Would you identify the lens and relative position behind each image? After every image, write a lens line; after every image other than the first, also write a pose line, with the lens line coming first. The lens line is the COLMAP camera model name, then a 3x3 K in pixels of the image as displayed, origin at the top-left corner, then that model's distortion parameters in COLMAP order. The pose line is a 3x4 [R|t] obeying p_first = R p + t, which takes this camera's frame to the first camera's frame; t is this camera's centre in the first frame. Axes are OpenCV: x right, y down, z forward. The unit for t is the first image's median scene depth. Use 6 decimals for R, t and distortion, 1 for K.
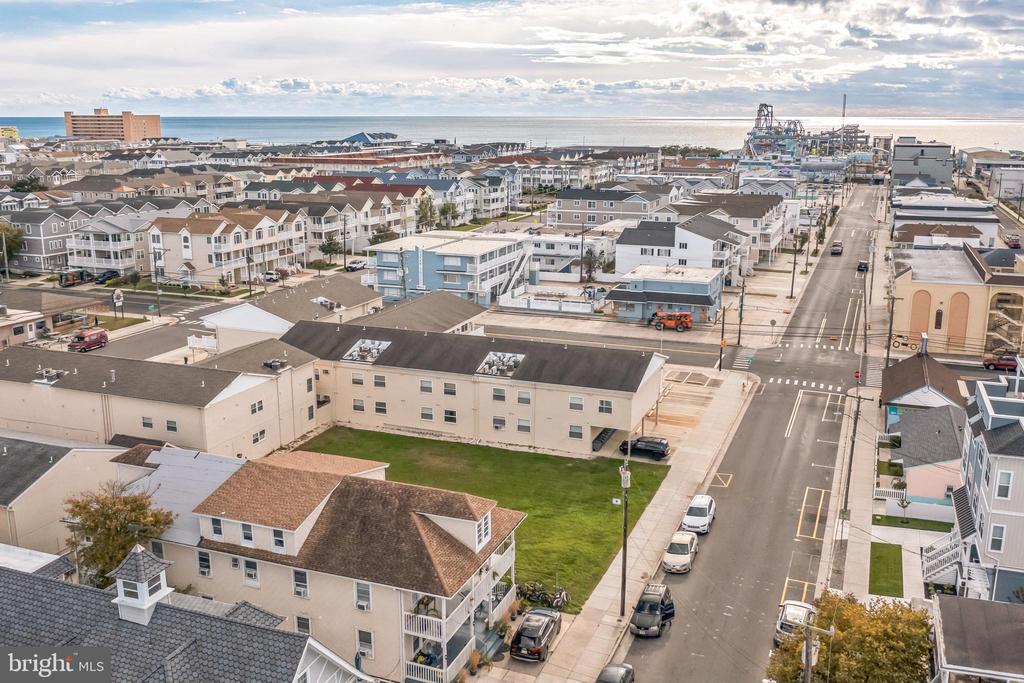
lens RADIAL K [[953.5, 0, 512.0], [0, 953.5, 341.5], [0, 0, 1]] dist [-0.014028, -0.000878]
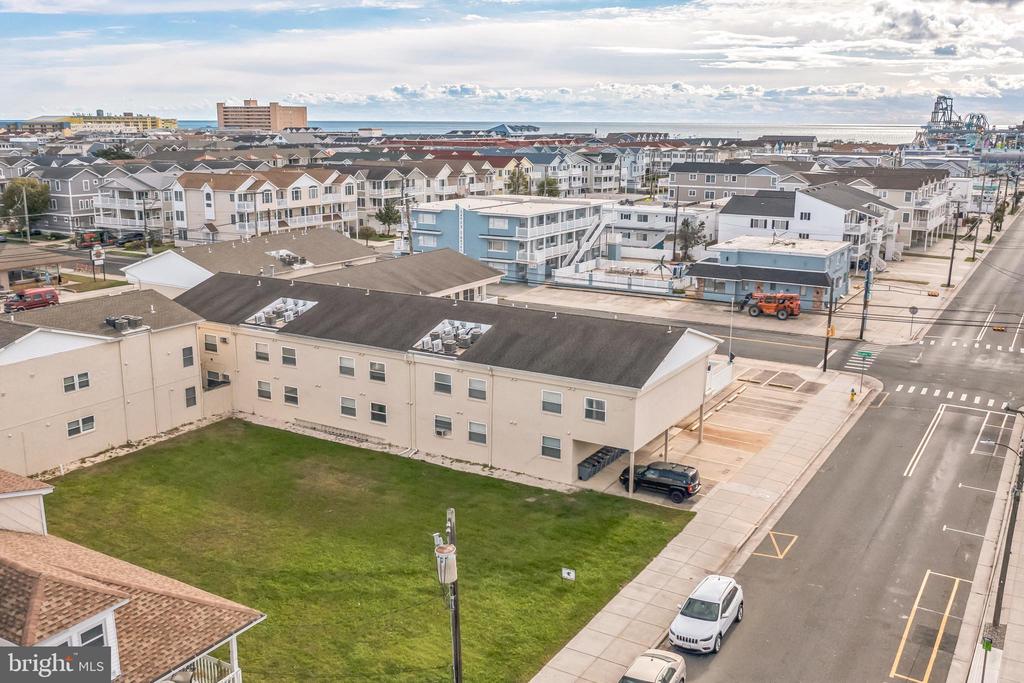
lens RADIAL K [[953.5, 0, 512.0], [0, 953.5, 341.5], [0, 0, 1]] dist [-0.014028, -0.000878]
pose [[0.985931, 0.042242, -0.161729, 0.100204], [-0.043276, 0.999059, -0.002878, 0.019770], [0.161455, 0.009836, 0.986831, 0.265634]]
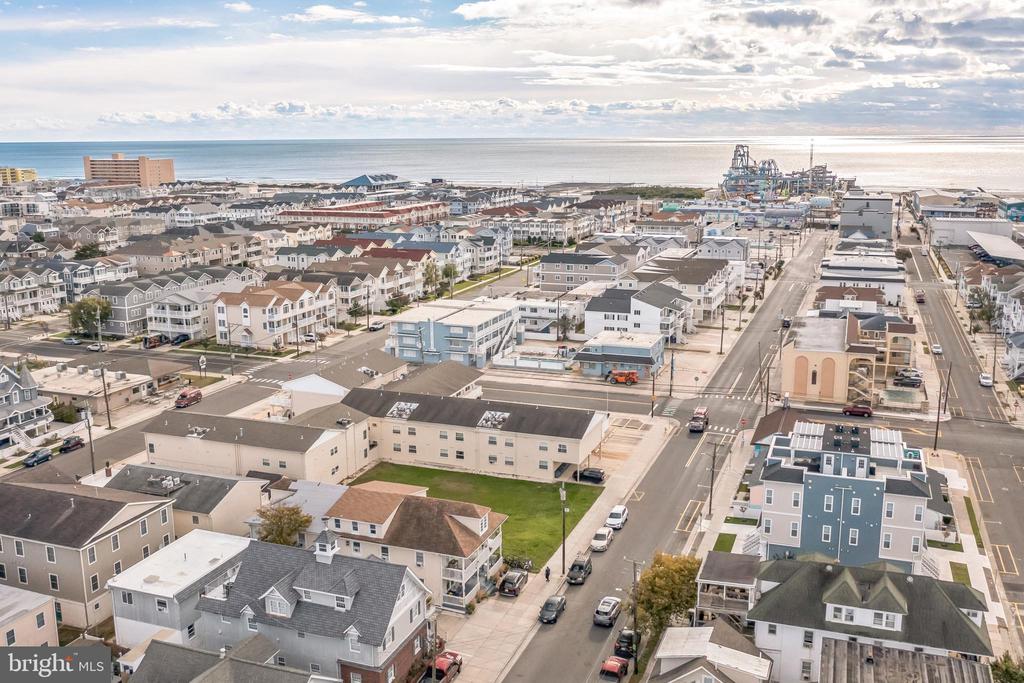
lens RADIAL K [[953.5, 0, 512.0], [0, 953.5, 341.5], [0, 0, 1]] dist [-0.014028, -0.000878]
pose [[0.999951, -0.008616, 0.004946, 0.008043], [0.008717, 0.999746, -0.020761, -0.050217], [-0.004766, 0.020803, 0.999772, -0.368487]]
